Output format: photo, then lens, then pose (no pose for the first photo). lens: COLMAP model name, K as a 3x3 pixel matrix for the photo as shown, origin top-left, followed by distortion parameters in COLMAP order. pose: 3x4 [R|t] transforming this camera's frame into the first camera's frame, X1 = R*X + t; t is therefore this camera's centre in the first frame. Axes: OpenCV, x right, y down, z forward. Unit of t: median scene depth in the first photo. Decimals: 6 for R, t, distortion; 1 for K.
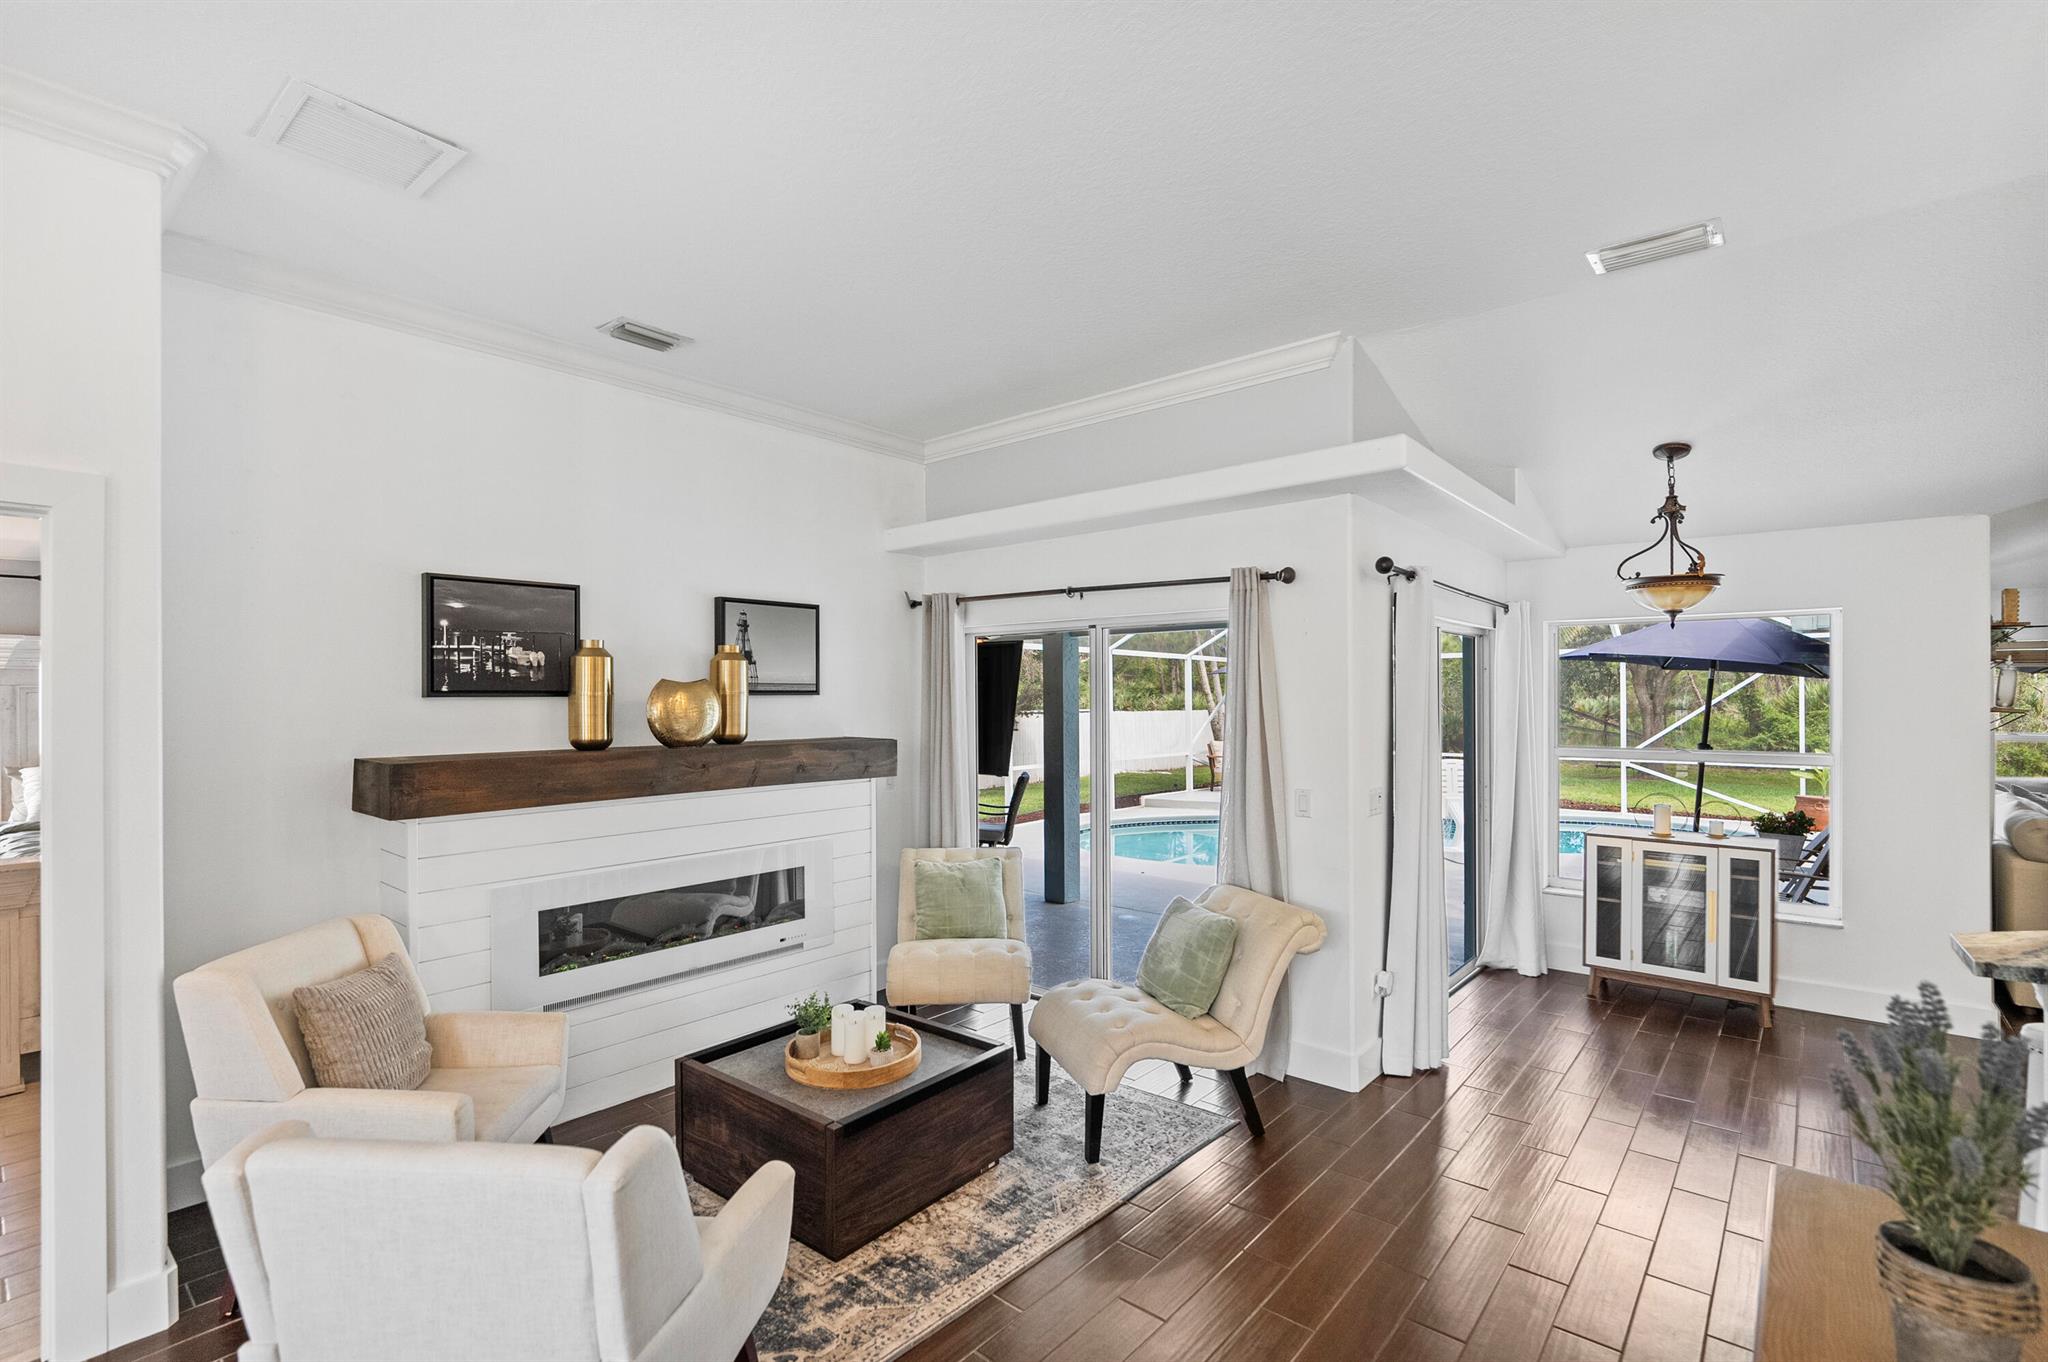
lens RADIAL K [[943.4, 0, 1013.4], [0, 943.4, 693.4], [0, 0, 1]] dist [-0.001113, 0.000099]
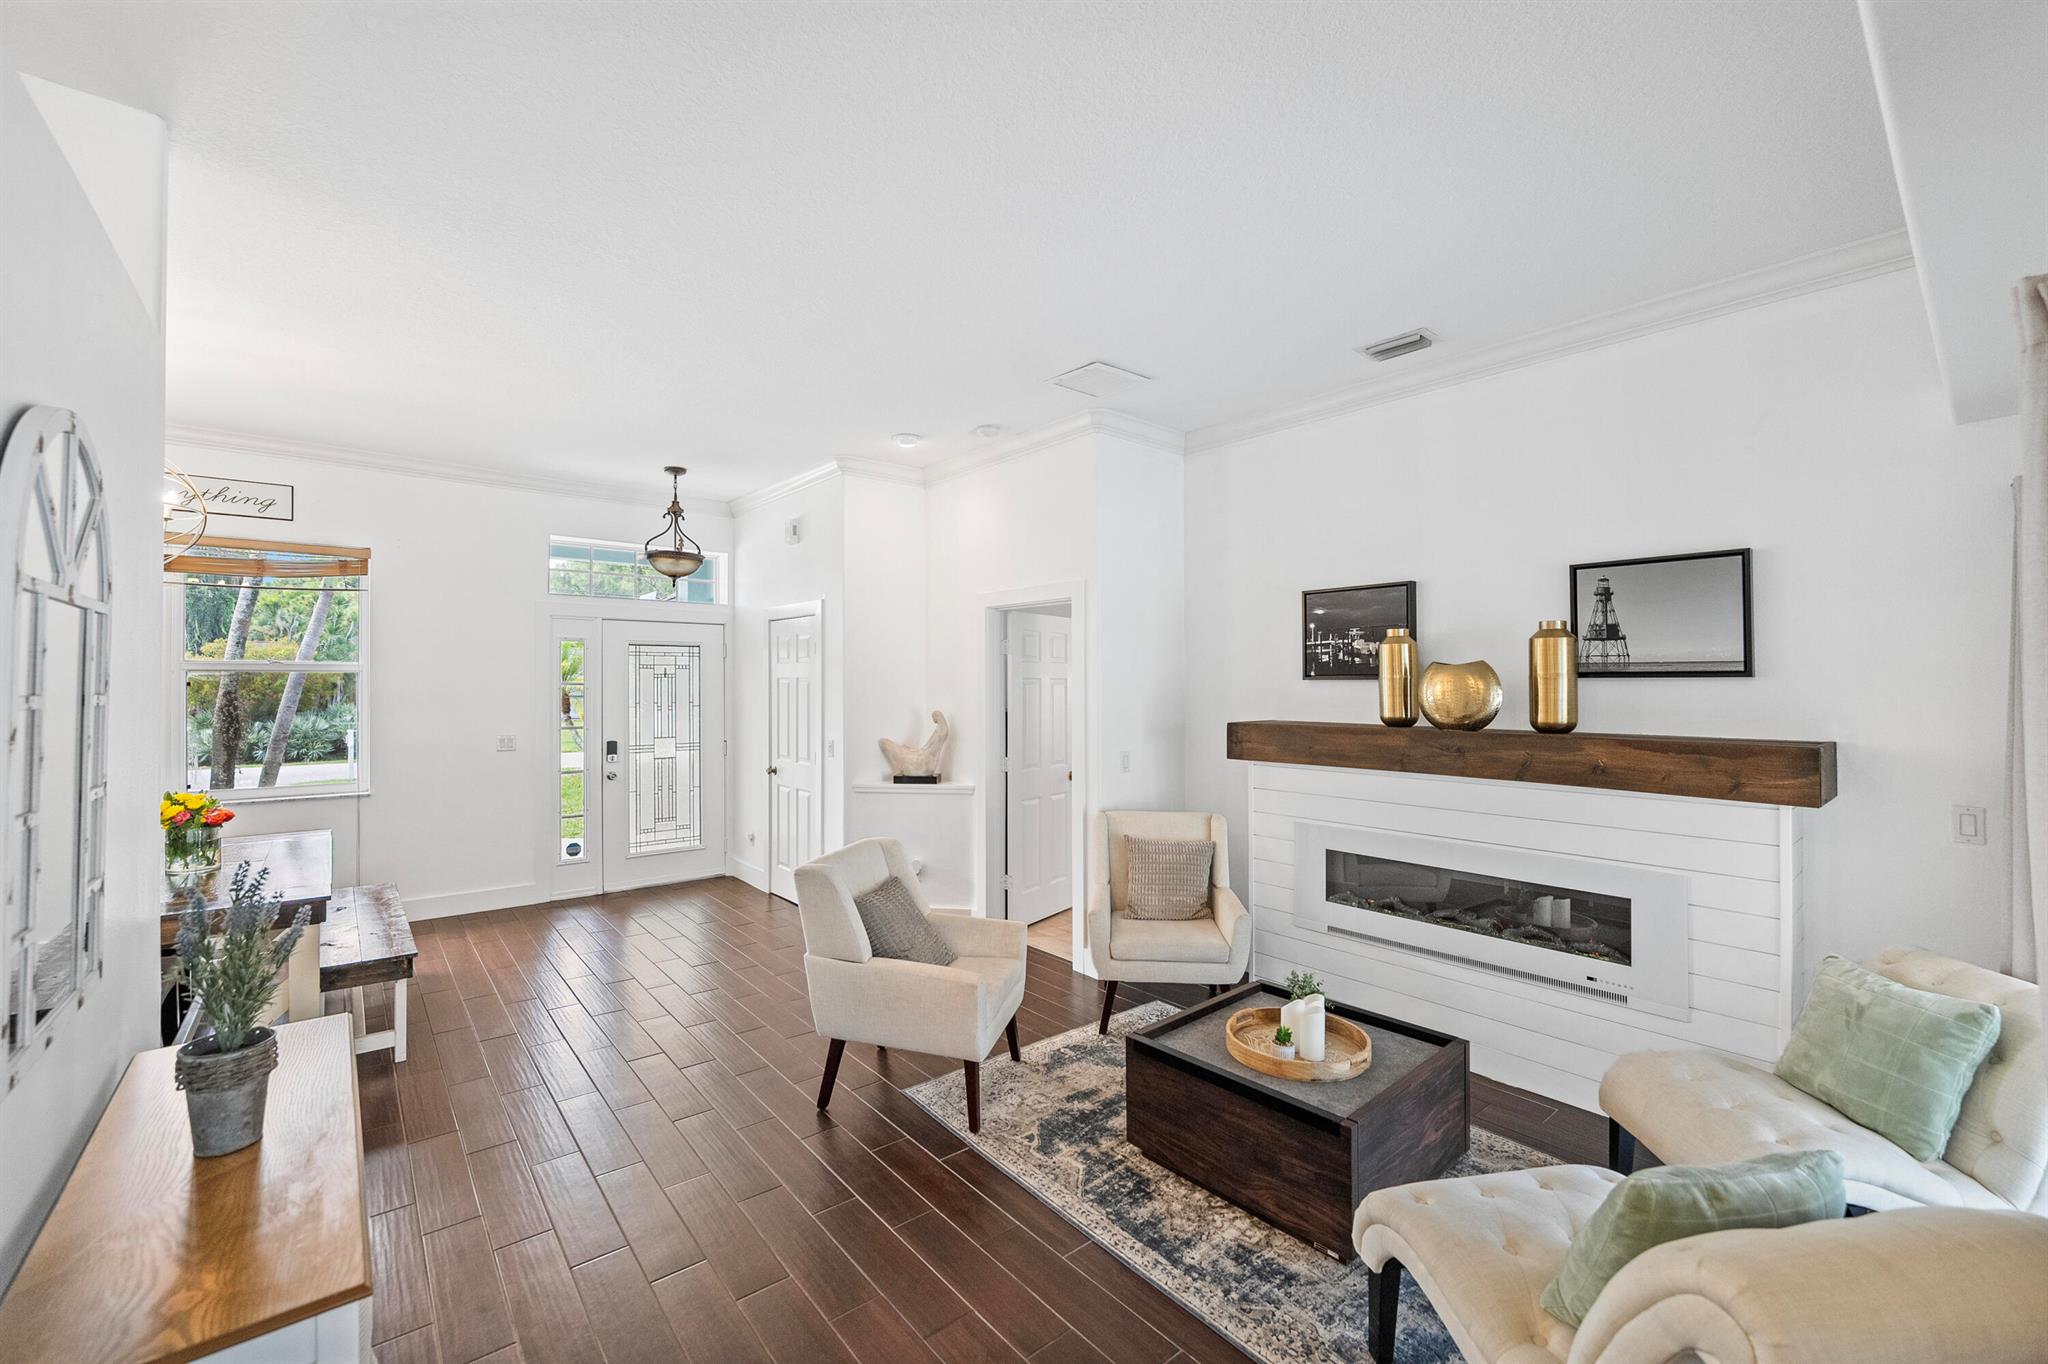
lens RADIAL K [[831.5, 0, 1022.4], [0, 831.5, 676.0], [0, 0, 1]] dist [-0.010438, -0.000070]
pose [[-0.159800, -0.005101, -0.987136, 0.635794], [0.002589, 0.999981, -0.005586, 0.004041], [0.987146, -0.003448, -0.159784, 0.746474]]
